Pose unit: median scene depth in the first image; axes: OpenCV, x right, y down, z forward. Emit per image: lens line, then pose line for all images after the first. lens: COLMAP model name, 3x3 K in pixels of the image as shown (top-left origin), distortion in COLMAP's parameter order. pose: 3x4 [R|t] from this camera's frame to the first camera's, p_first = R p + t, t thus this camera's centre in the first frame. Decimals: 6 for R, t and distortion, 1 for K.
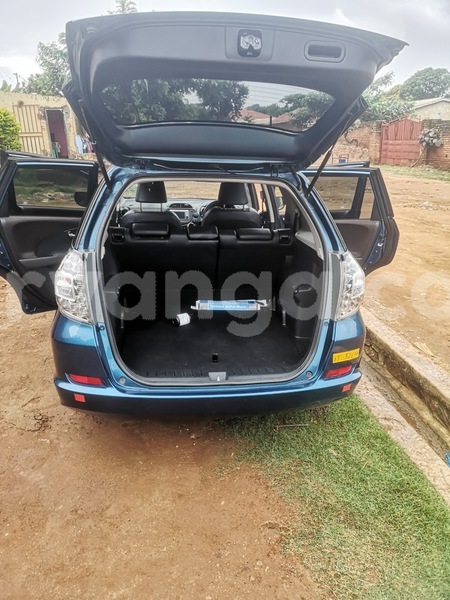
lens RADIAL K [[473.5, 0, 224.2], [0, 473.5, 300.0], [0, 0, 1]] dist [0.050107, -0.057083]
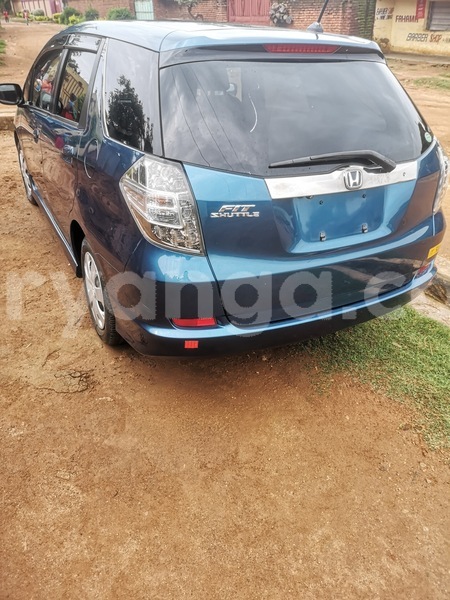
lens RADIAL K [[473.5, 0, 224.3], [0, 473.5, 299.5], [0, 0, 1]] dist [0.050107, -0.057083]
pose [[0.939600, -0.169651, 0.297272, -0.380202], [0.103825, 0.968867, 0.224759, -0.040855], [-0.326148, -0.180319, 0.927962, 0.175961]]
